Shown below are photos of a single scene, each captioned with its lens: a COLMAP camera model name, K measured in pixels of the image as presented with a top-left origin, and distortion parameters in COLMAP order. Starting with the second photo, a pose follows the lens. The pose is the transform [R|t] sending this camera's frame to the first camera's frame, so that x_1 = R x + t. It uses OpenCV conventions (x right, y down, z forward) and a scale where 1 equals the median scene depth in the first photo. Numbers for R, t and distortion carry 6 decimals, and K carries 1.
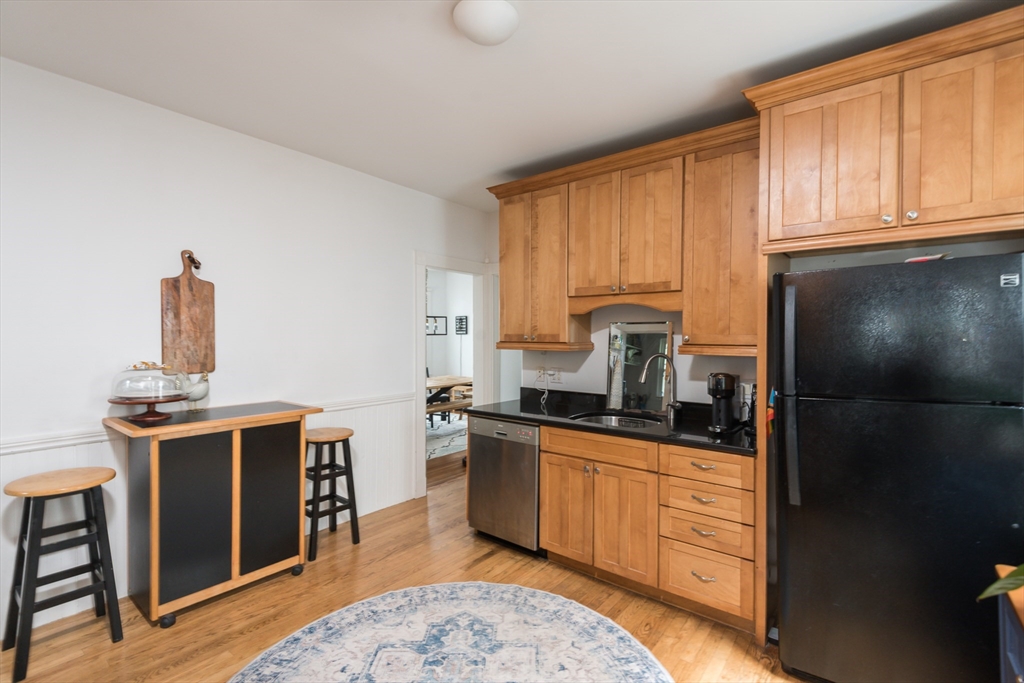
lens RADIAL K [[473.9, 0, 523.6], [0, 473.9, 340.3], [0, 0, 1]] dist [0.035382, -0.022407]
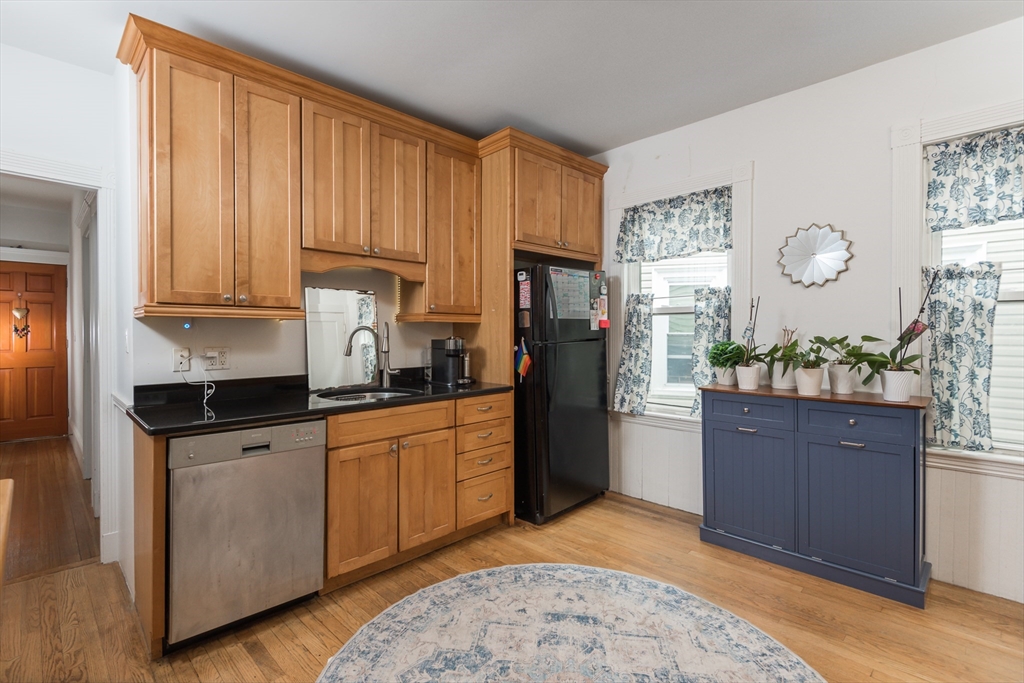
lens RADIAL K [[483.0, 0, 501.7], [0, 483.0, 327.3], [0, 0, 1]] dist [0.032653, -0.019125]
pose [[0.128682, 0.004556, 0.991676, -0.721201], [0.008231, 0.999950, -0.005662, 0.048995], [-0.991652, 0.008891, 0.128638, 0.657966]]
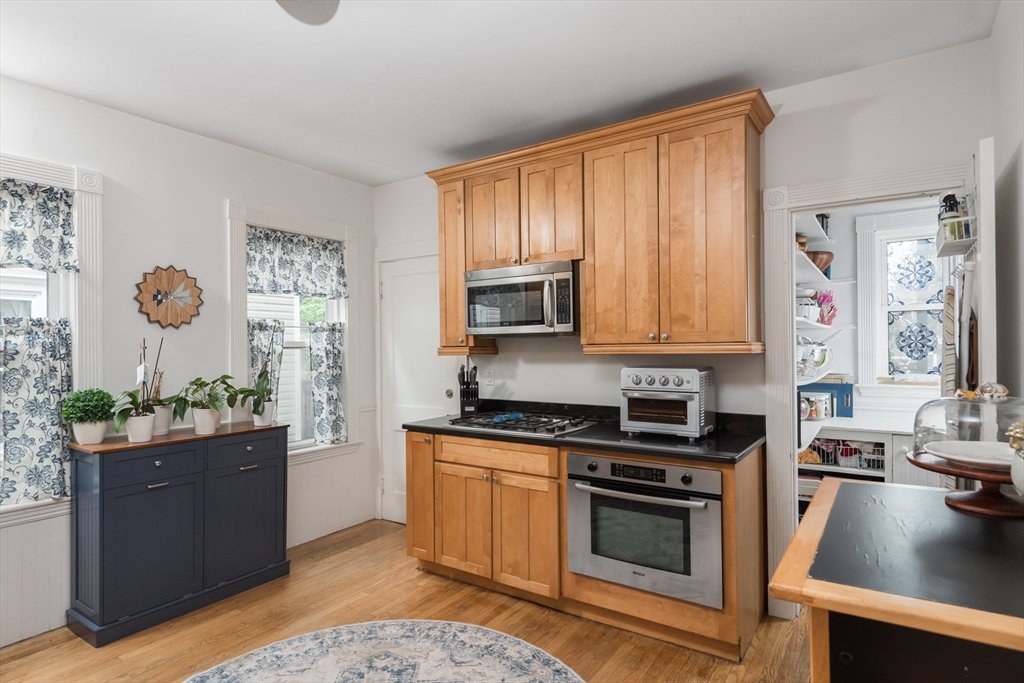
lens RADIAL K [[547.8, 0, 512.0], [0, 547.8, 341.5], [0, 0, 1]] dist [0.022258, -0.000749]
pose [[-0.997747, 0.007178, -0.066700, -0.255568], [0.007738, 0.999937, -0.008140, 0.005970], [0.066637, -0.008637, -0.997740, 1.349373]]
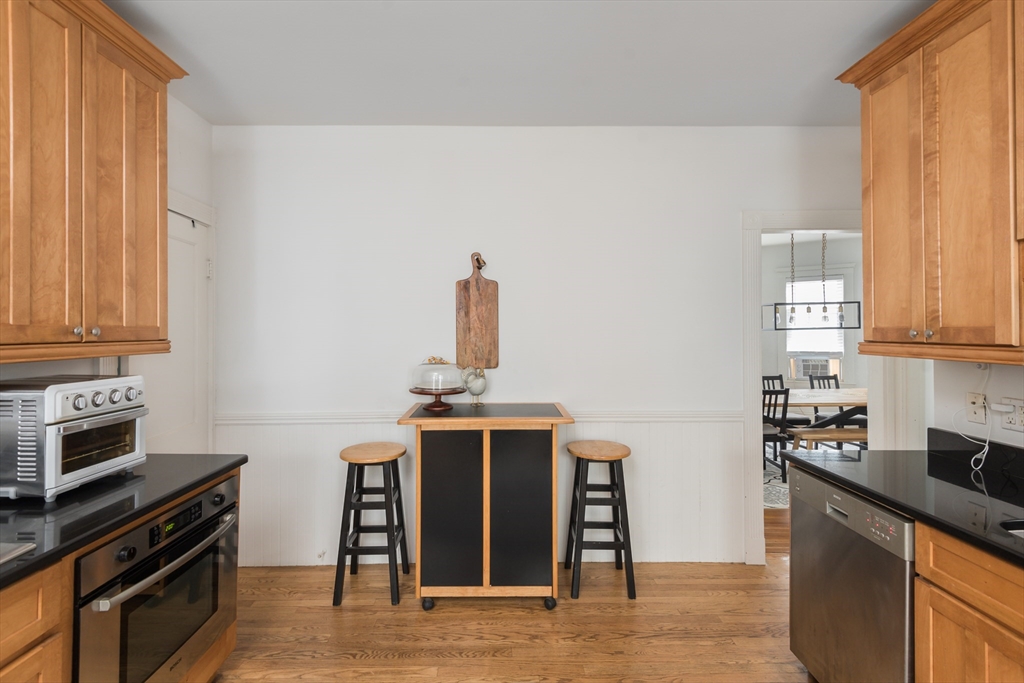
lens RADIAL K [[483.0, 0, 501.7], [0, 483.0, 327.3], [0, 0, 1]] dist [0.032653, -0.019125]
pose [[0.613853, -0.011914, -0.789330, 0.177609], [-0.000300, 0.999883, -0.015326, -0.005749], [0.789420, 0.009645, 0.613778, 0.391530]]
